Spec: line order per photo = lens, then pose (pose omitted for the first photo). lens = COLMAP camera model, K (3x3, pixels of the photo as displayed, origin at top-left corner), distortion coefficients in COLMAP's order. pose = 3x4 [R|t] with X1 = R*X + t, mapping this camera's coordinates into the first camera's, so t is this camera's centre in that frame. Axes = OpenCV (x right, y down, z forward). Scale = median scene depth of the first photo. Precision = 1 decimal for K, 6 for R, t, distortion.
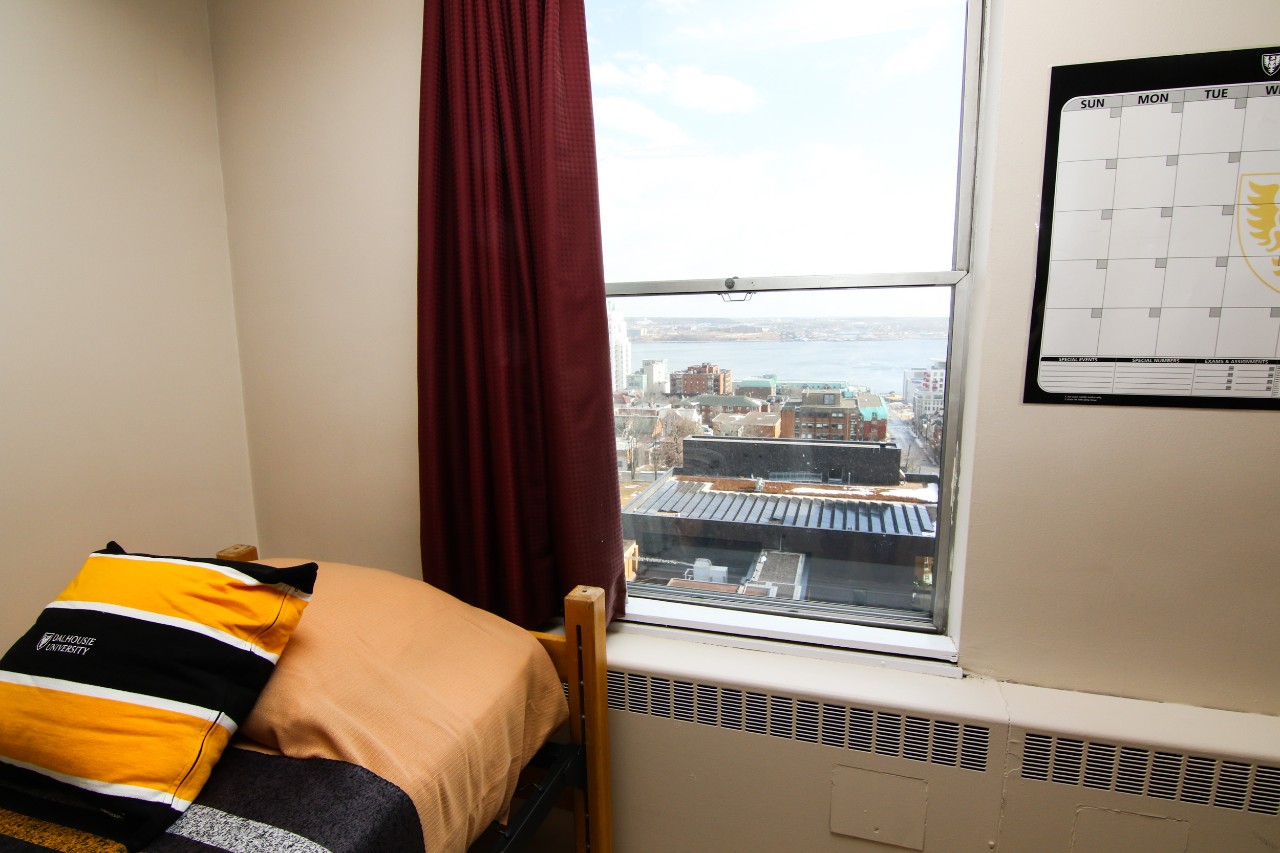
lens RADIAL K [[648.7, 0, 640.0], [0, 648.7, 426.5], [0, 0, 1]] dist [-0.012797, -0.001001]
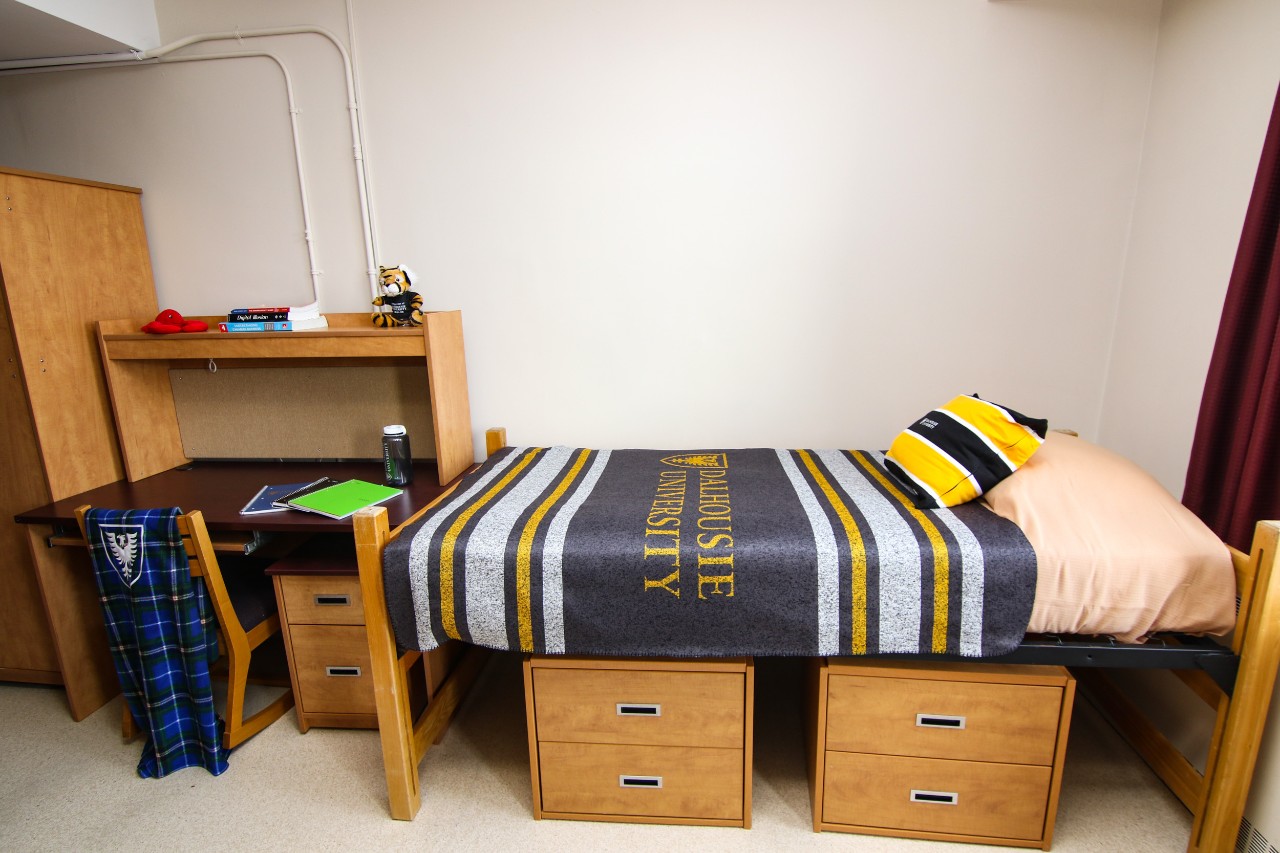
lens RADIAL K [[648.7, 0, 640.0], [0, 648.7, 426.5], [0, 0, 1]] dist [-0.012797, -0.001001]
pose [[0.205983, 0.230347, -0.951058, 0.873112], [-0.151050, 0.967736, 0.201671, 0.052904], [0.966827, 0.102117, 0.234131, -0.402178]]
